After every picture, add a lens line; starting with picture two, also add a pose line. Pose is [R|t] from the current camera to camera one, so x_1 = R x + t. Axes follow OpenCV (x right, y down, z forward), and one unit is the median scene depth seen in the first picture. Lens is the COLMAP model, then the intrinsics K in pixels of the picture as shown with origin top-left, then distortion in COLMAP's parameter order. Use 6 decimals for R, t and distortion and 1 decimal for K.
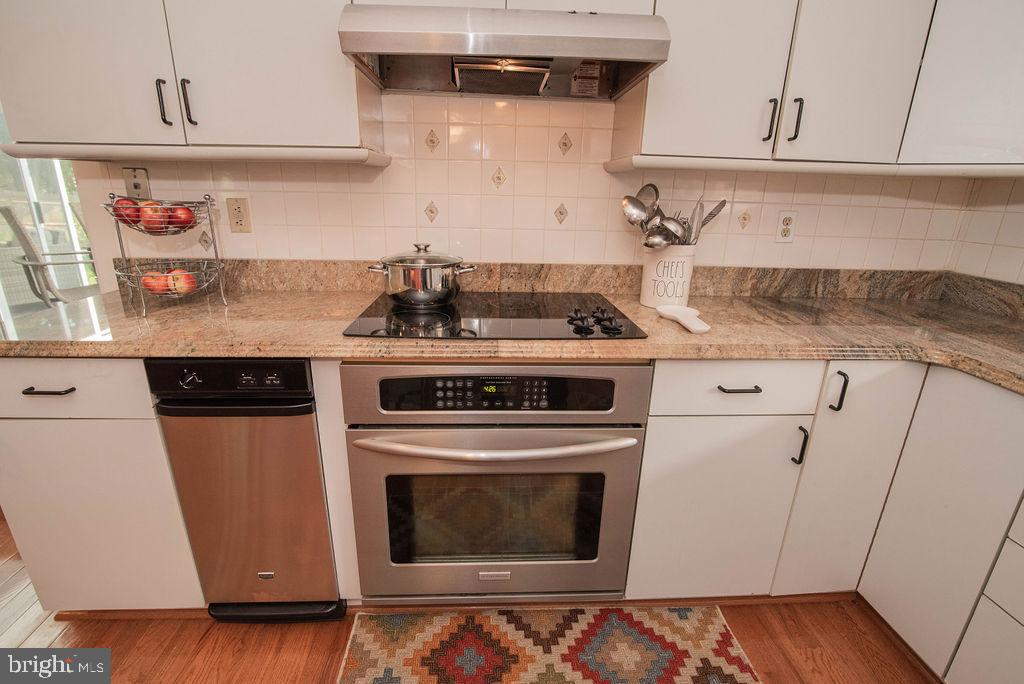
lens RADIAL K [[477.0, 0, 502.1], [0, 477.0, 341.7], [0, 0, 1]] dist [-0.020469, 0.000408]
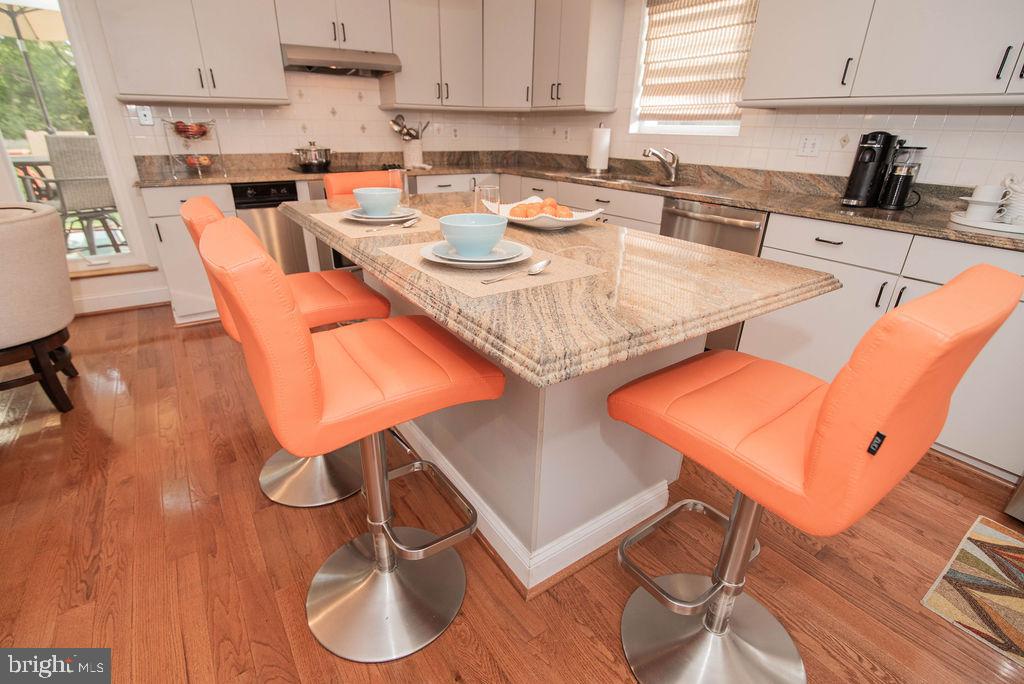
lens RADIAL K [[477.0, 0, 502.1], [0, 477.0, 341.7], [0, 0, 1]] dist [-0.020469, 0.000408]
pose [[0.860187, -0.214391, 0.462725, -0.627744], [0.157155, 0.974622, 0.159420, 0.509714], [-0.485160, -0.064412, 0.872050, -1.490030]]
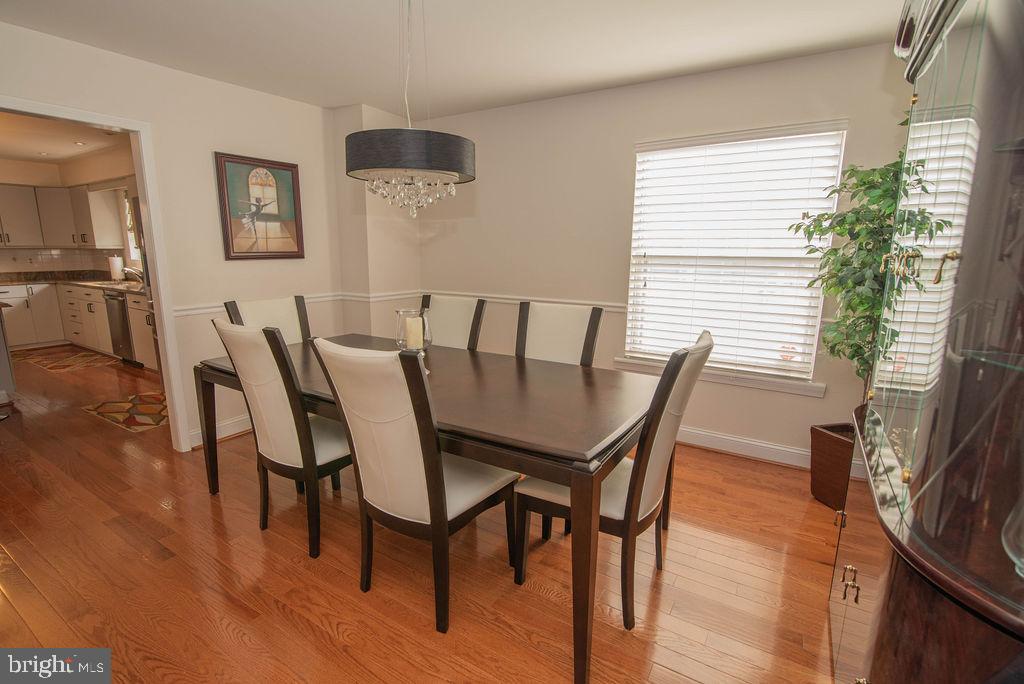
lens RADIAL K [[477.0, 0, 502.1], [0, 477.0, 341.7], [0, 0, 1]] dist [-0.020469, 0.000408]
pose [[0.584021, -0.174141, 0.792840, -0.313157], [0.252103, 0.967330, 0.026762, 1.399939], [-0.771598, 0.184248, 0.608842, -4.616726]]
